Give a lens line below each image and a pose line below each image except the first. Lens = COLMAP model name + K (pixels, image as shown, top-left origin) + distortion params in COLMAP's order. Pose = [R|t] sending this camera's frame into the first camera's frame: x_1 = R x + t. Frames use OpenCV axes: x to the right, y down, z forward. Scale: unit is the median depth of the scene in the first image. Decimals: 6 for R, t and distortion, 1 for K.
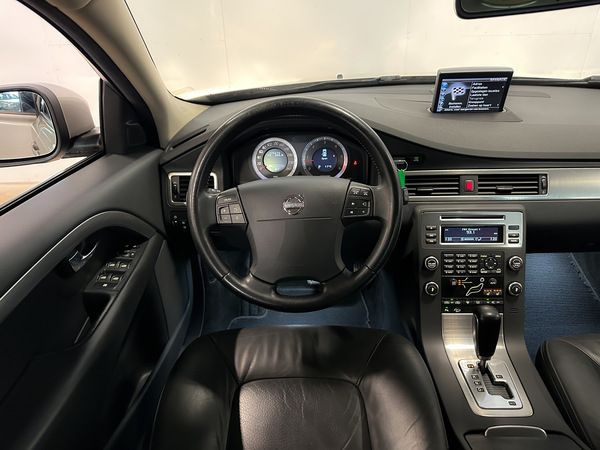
lens RADIAL K [[428.2, 0, 304.0], [0, 428.2, 224.4], [0, 0, 1]] dist [0.021650, -0.018670]
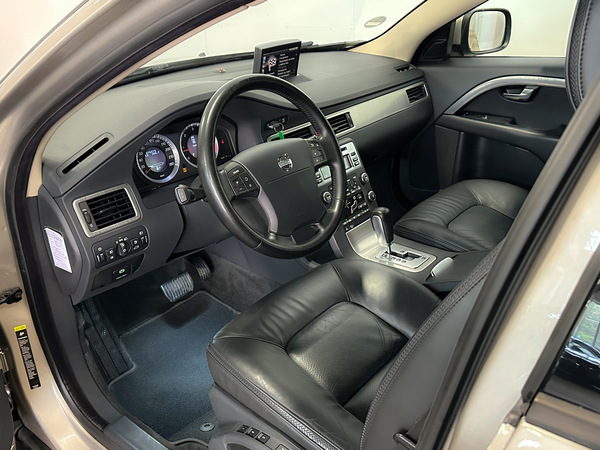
lens RADIAL K [[571.8, 0, 302.9], [0, 571.8, 221.9], [0, 0, 1]] dist [0.089494, 0.000000]
pose [[0.609682, -0.321226, 0.724639, -0.929893], [0.382774, 0.919857, 0.085714, -0.011130], [-0.694098, 0.225115, 0.683777, -0.046547]]
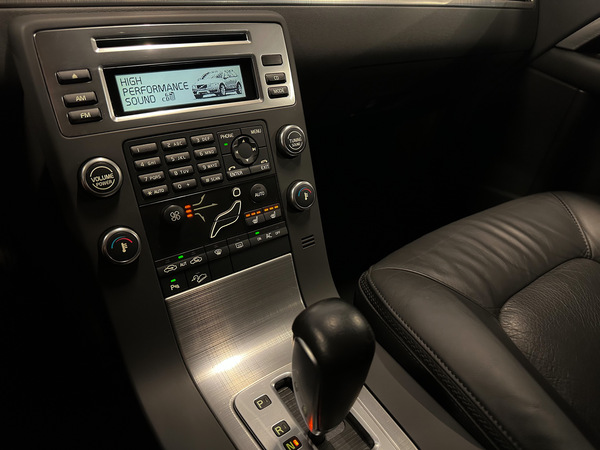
lens RADIAL K [[428.2, 0, 299.1], [0, 428.2, 234.7], [0, 0, 1]] dist [0.021650, -0.018670]
pose [[0.789959, -0.267392, 0.551785, 0.215227], [0.194586, 0.962711, 0.187946, 0.100393], [-0.581464, -0.041100, 0.812533, 0.608270]]
